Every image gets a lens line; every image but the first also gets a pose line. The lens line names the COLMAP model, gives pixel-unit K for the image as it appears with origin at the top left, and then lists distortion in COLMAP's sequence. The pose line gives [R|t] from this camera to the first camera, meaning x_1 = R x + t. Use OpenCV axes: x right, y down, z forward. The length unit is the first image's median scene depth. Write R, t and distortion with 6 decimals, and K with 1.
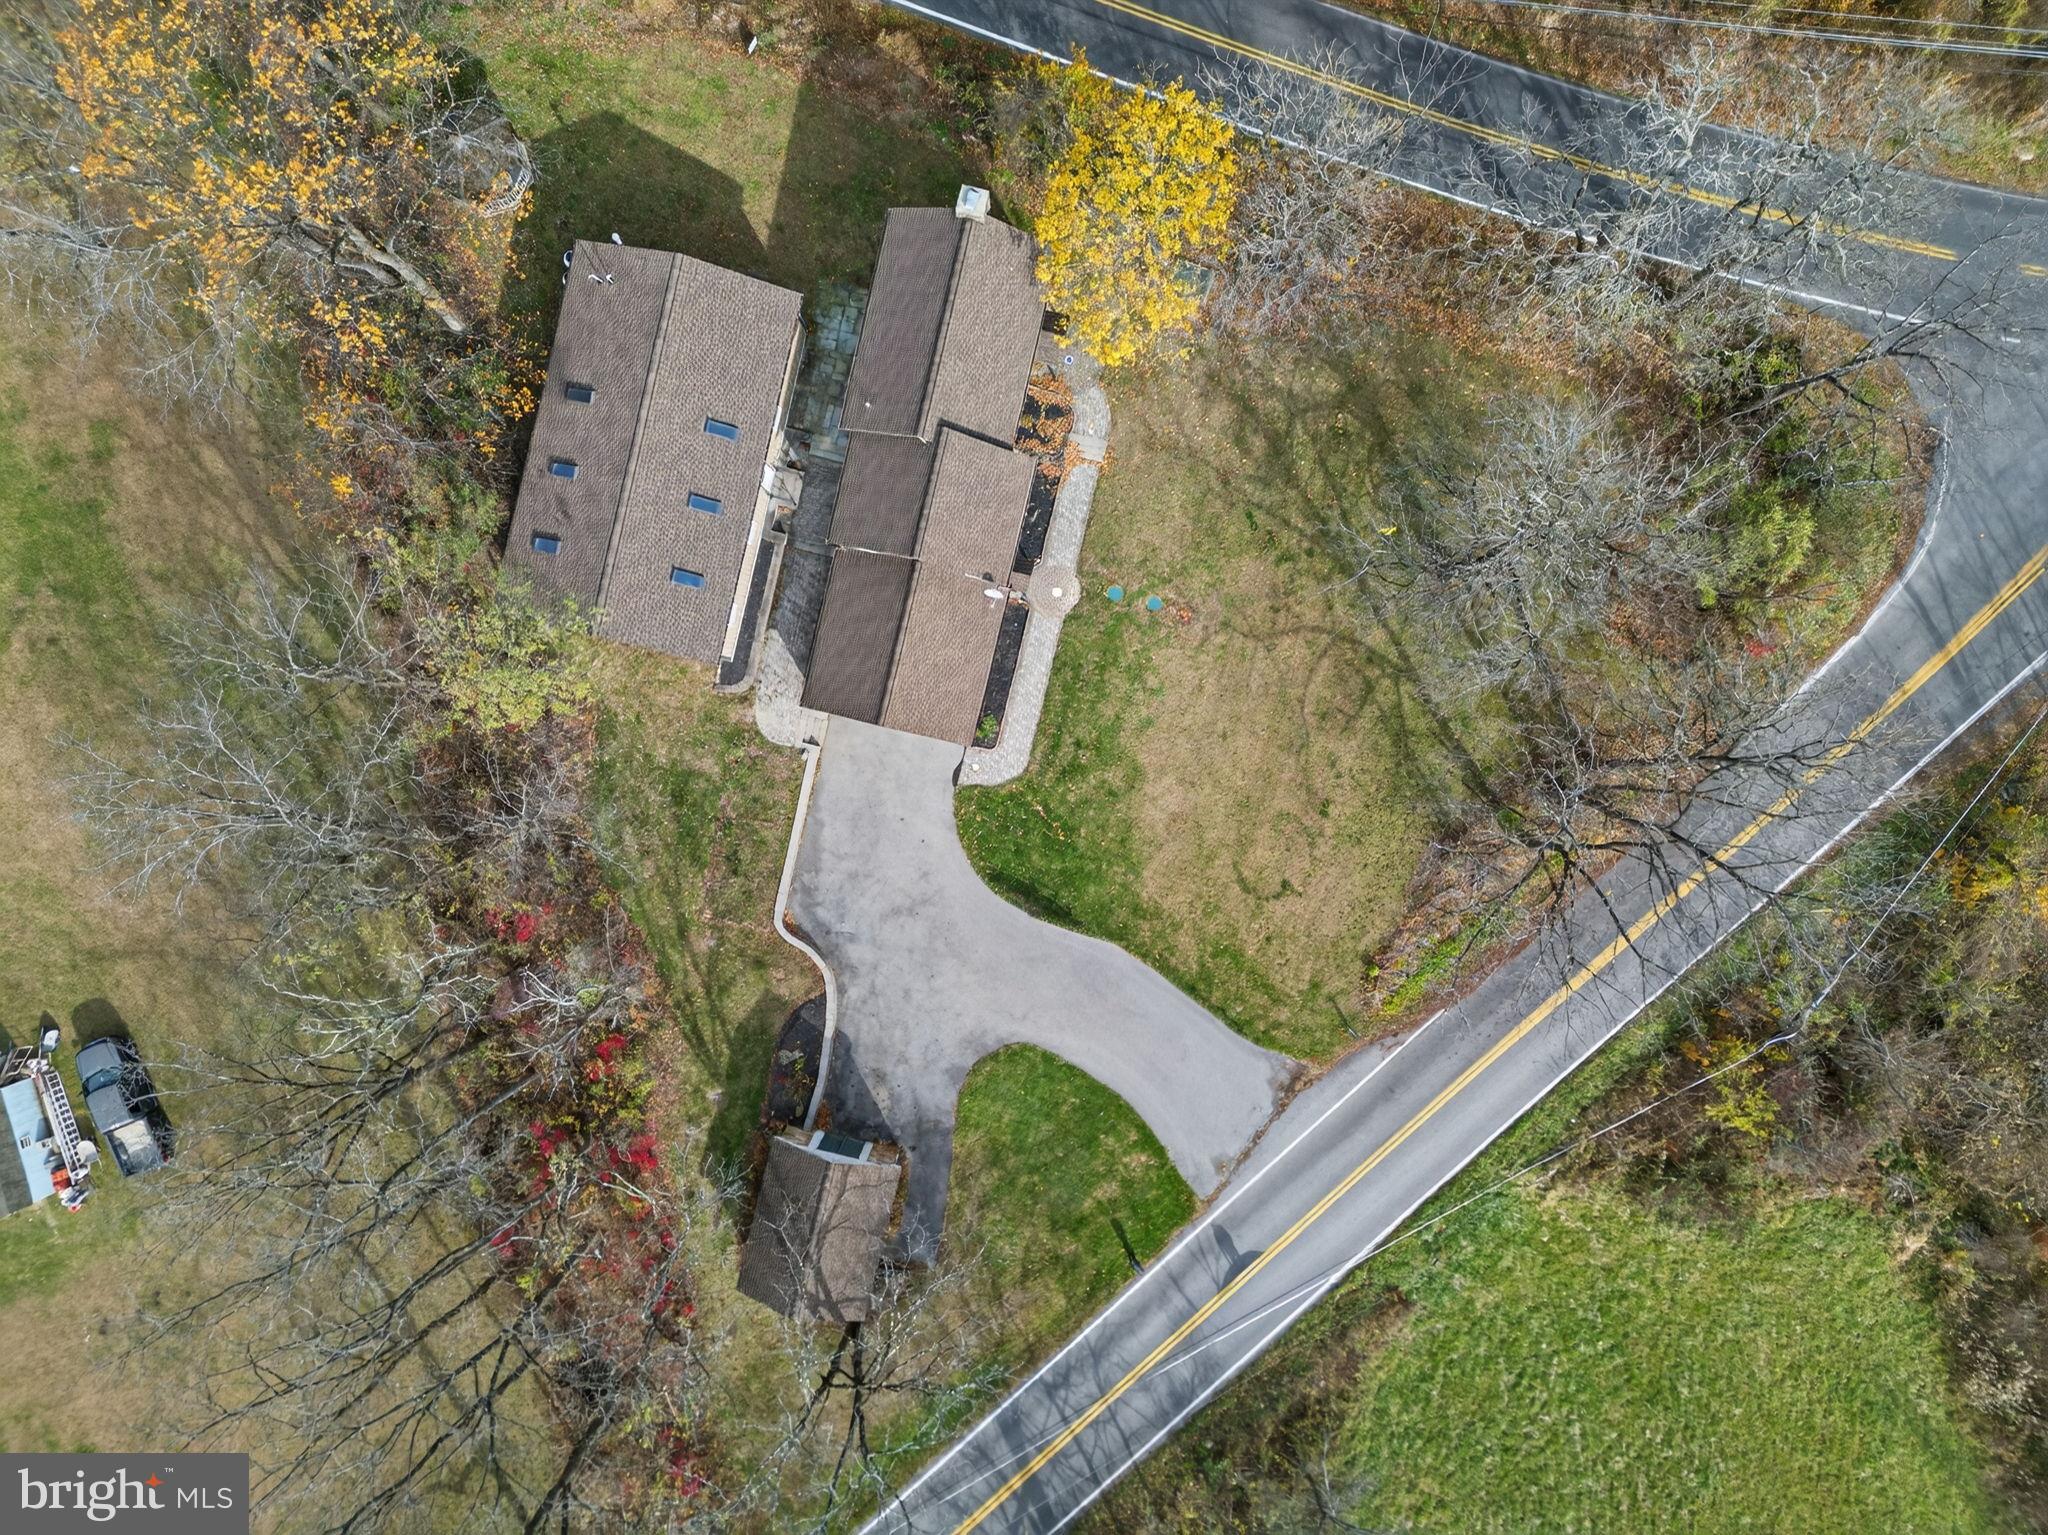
lens RADIAL K [[1444.6, 0, 1024.0], [0, 1444.6, 767.5], [0, 0, 1]] dist [0.079097, -0.061835]
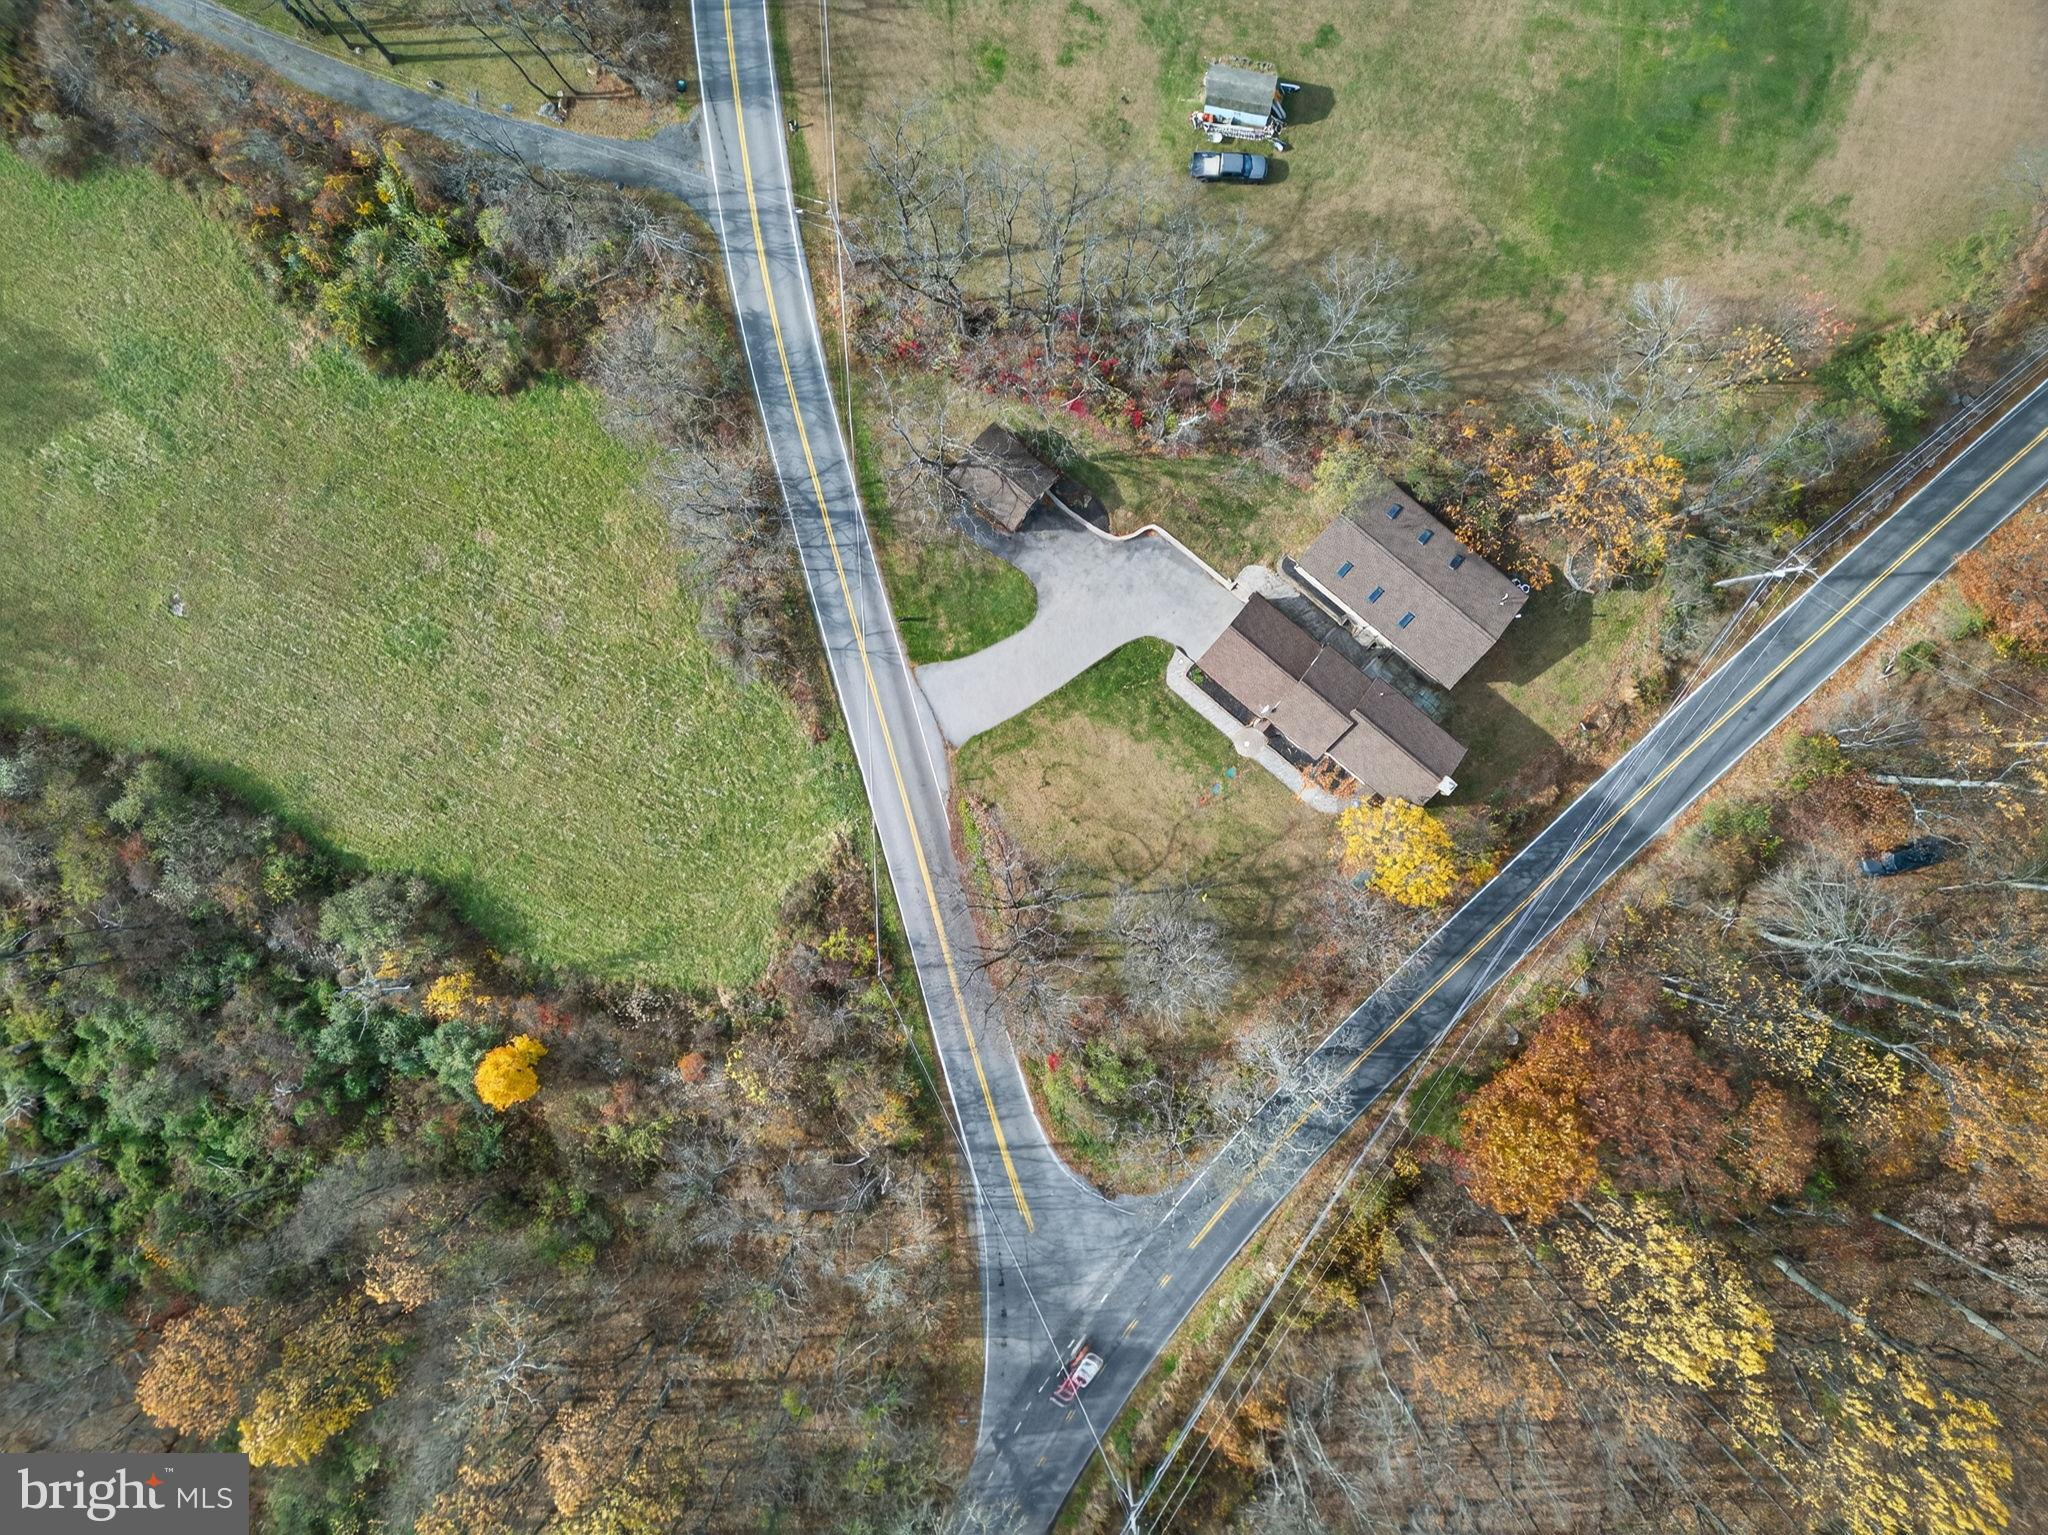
lens RADIAL K [[1444.6, 0, 1024.0], [0, 1444.6, 767.5], [0, 0, 1]] dist [0.079097, -0.061835]
pose [[-0.446751, 0.893934, 0.035988, 0.111017], [-0.894600, -0.446819, -0.006576, 0.131870], [0.010201, -0.035133, 0.999331, -0.848855]]
